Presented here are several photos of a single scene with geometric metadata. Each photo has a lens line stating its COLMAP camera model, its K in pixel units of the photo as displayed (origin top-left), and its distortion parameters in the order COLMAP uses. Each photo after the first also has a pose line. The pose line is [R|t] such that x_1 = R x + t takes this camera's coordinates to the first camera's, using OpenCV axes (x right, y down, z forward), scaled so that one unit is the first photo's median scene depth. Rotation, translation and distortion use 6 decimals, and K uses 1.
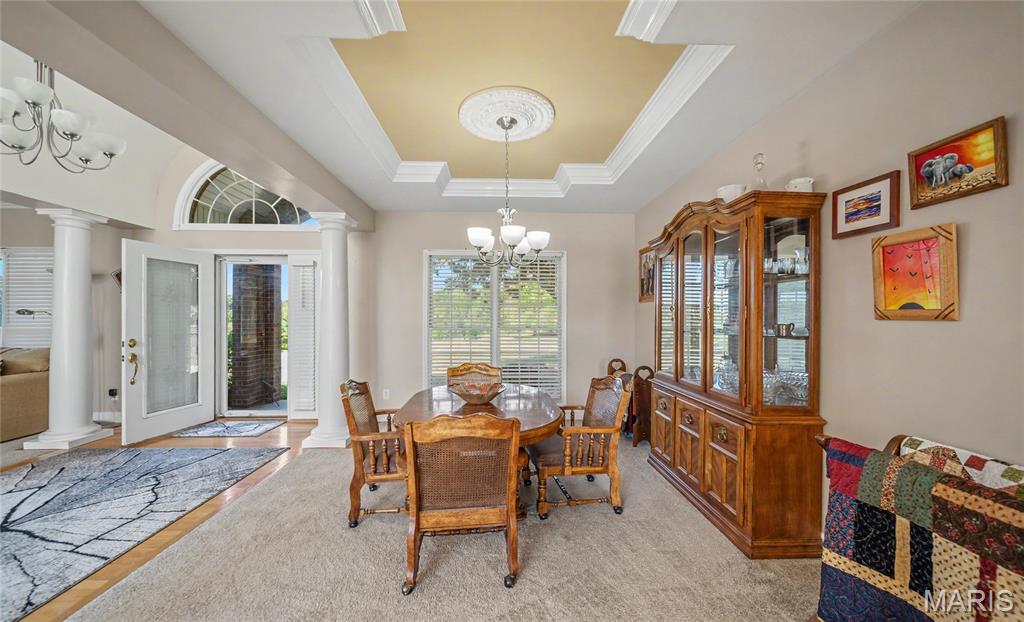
lens RADIAL K [[362.9, 0, 502.4], [0, 362.9, 307.3], [0, 0, 1]] dist [0.000642, -0.000142]
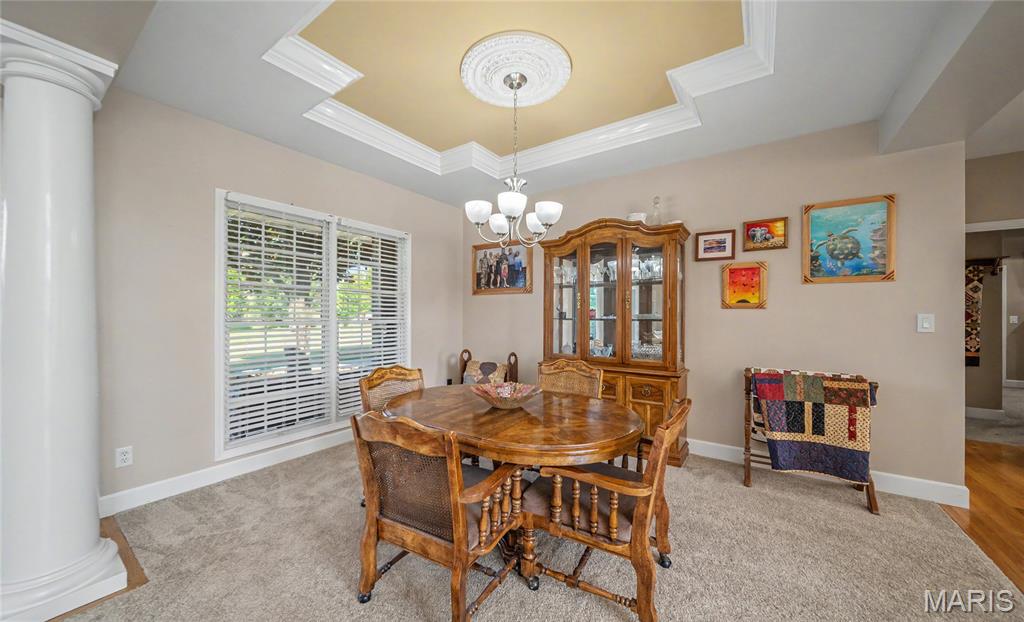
lens RADIAL K [[362.9, 0, 502.4], [0, 362.9, 307.3], [0, 0, 1]] dist [0.000642, -0.000142]
pose [[0.606625, 0.017492, 0.794796, -1.201660], [-0.025012, 0.999683, -0.002912, 0.066951], [-0.794595, -0.018113, 0.606870, 0.850495]]
